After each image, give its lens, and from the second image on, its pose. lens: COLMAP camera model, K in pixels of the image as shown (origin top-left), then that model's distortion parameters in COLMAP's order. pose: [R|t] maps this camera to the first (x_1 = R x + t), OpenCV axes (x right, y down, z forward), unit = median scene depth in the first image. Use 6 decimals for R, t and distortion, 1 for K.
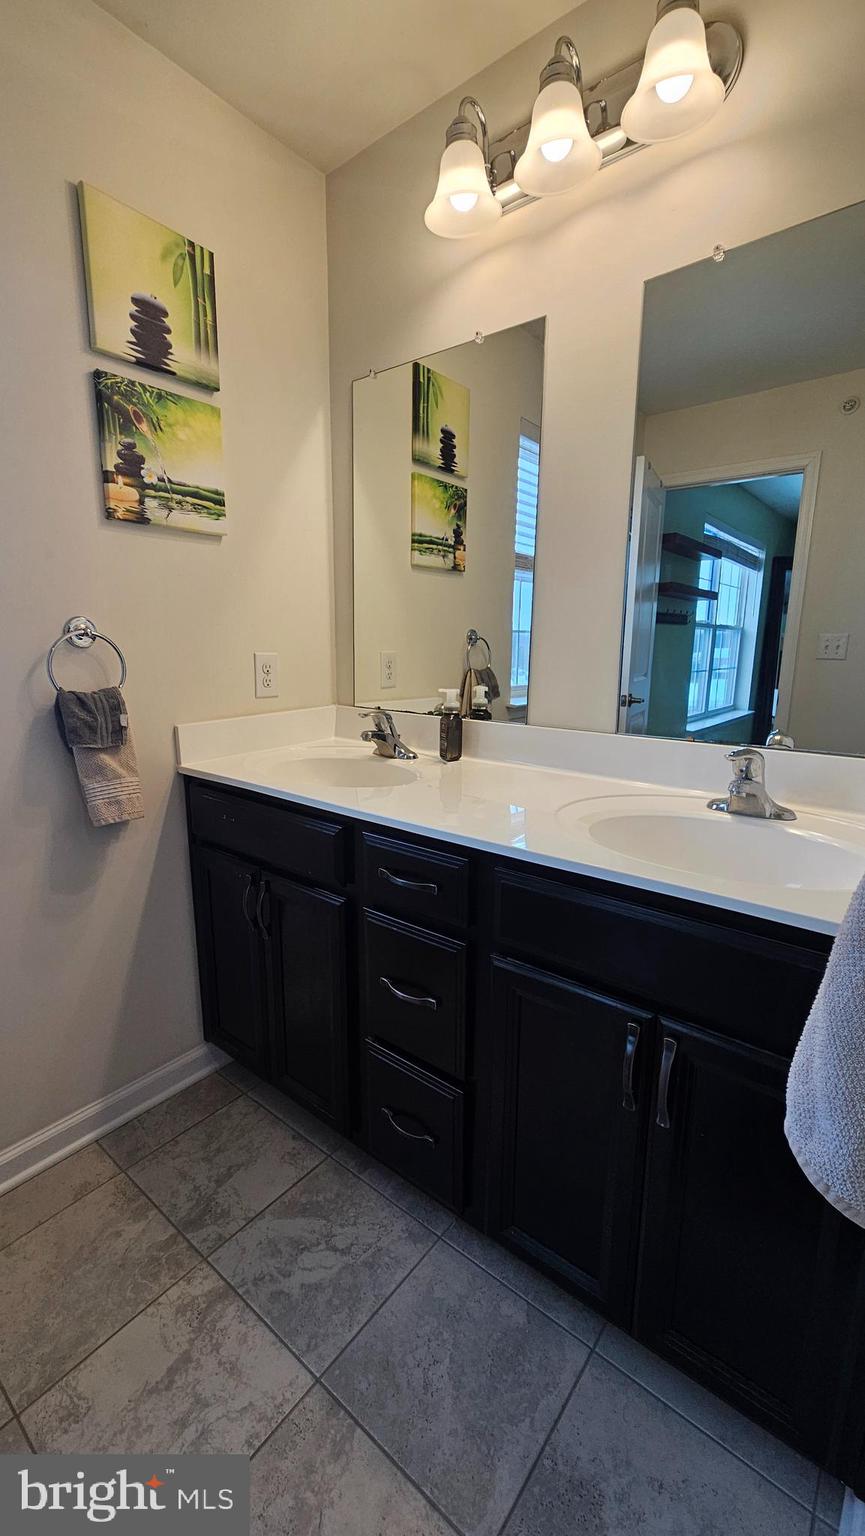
lens RADIAL K [[632.1, 0, 443.0], [0, 632.1, 773.1], [0, 0, 1]] dist [0.000581, 0.000030]
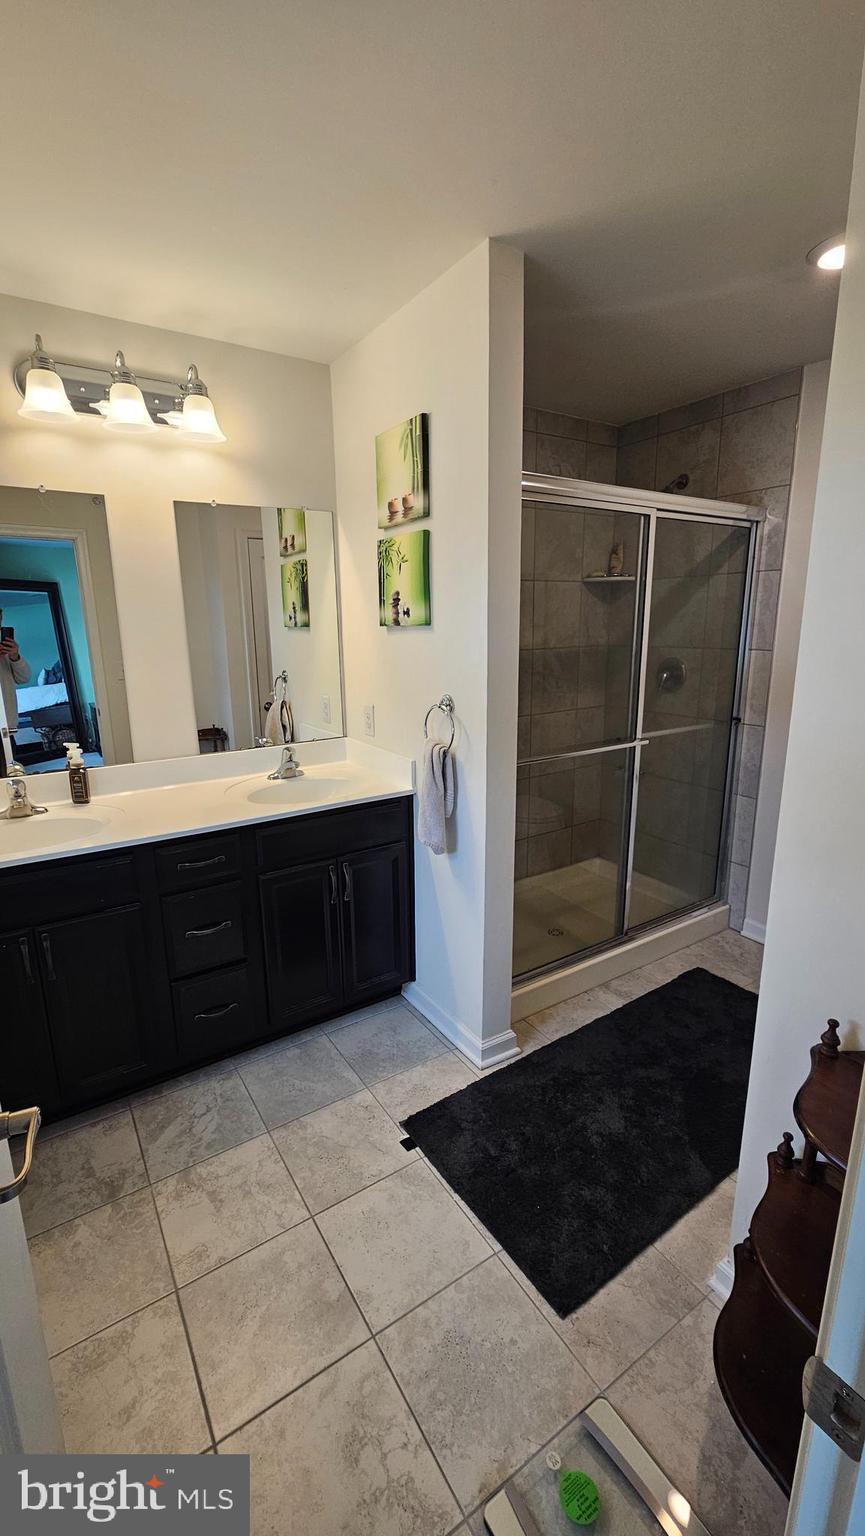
lens RADIAL K [[632.1, 0, 428.0], [0, 632.1, 770.4], [0, 0, 1]] dist [0.000581, 0.000030]
pose [[0.306686, -0.227334, 0.924263, -1.165958], [0.204564, 0.964109, 0.169256, -0.193362], [-0.929568, 0.137163, 0.342183, -0.143376]]
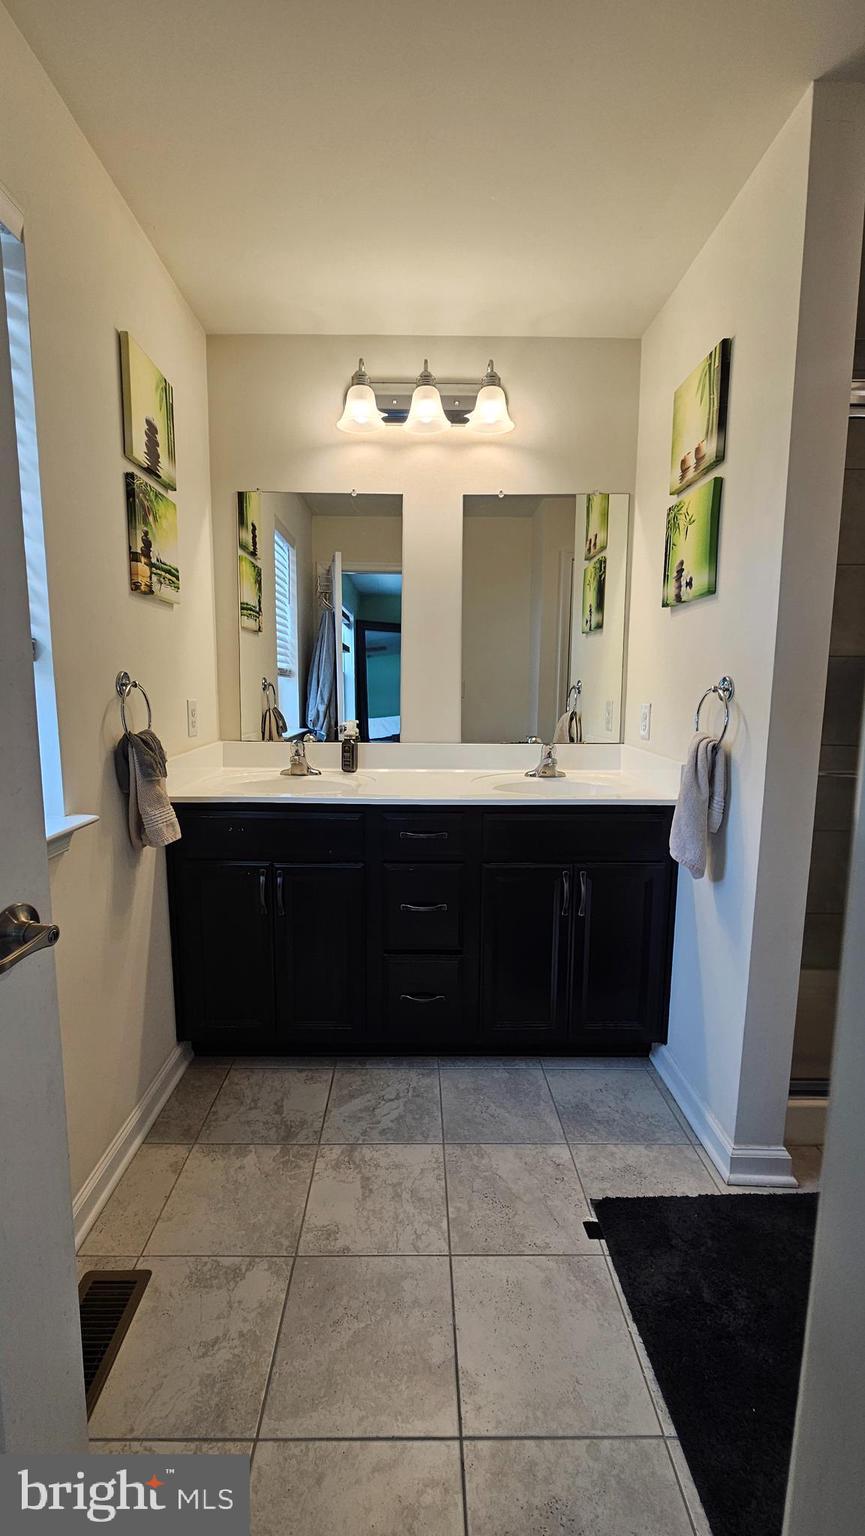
lens RADIAL K [[632.1, 0, 427.8], [0, 632.1, 768.9], [0, 0, 1]] dist [0.000581, 0.000030]
pose [[0.766493, -0.085345, 0.636557, -0.918373], [0.128090, 0.991534, -0.021298, 0.030446], [-0.629350, 0.097862, 0.770935, -0.246029]]
